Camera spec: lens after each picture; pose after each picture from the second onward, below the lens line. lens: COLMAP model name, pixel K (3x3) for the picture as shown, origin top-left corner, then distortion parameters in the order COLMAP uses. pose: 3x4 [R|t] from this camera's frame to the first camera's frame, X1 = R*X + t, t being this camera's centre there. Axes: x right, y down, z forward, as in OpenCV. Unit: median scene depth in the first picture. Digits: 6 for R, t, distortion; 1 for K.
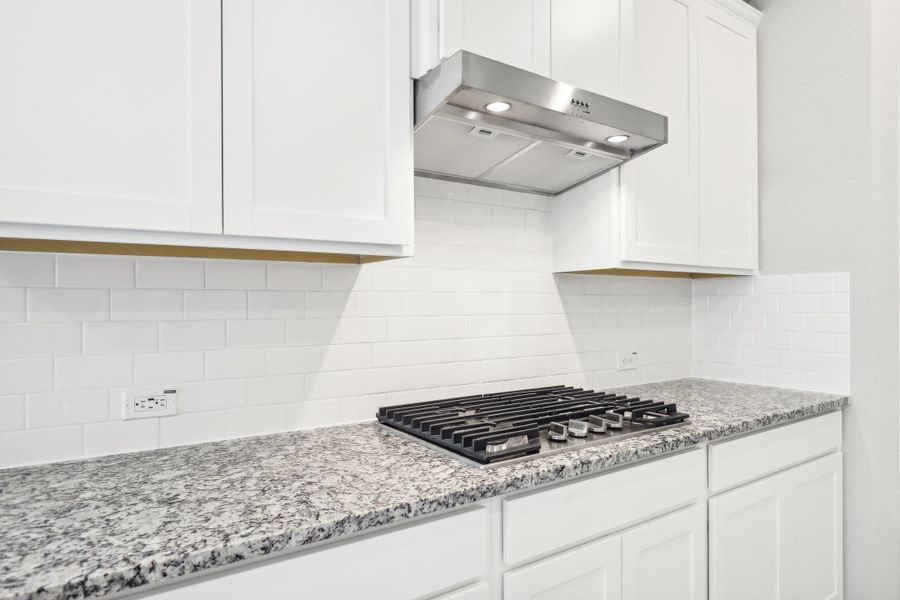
lens RADIAL K [[473.9, 0, 450.0], [0, 473.9, 300.0], [0, 0, 1]] dist [-0.015023, 0.000053]
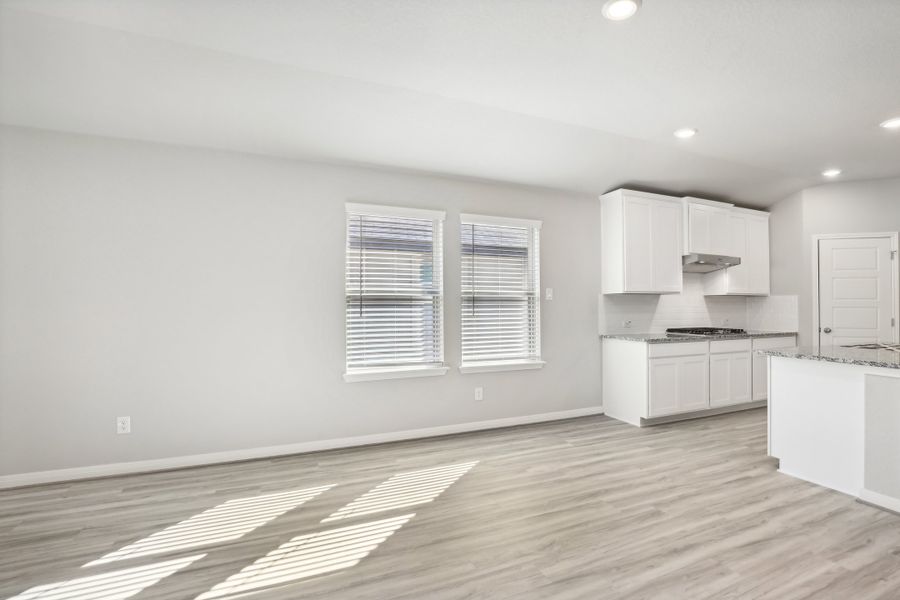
lens RADIAL K [[423.1, 0, 457.0], [0, 423.1, 300.8], [0, 0, 1]] dist [-0.022317, 0.001673]
pose [[0.991184, -0.002711, -0.132465, -1.318337], [0.001033, 0.999918, -0.012738, 0.019024], [0.132488, 0.012489, 0.991106, -2.575263]]
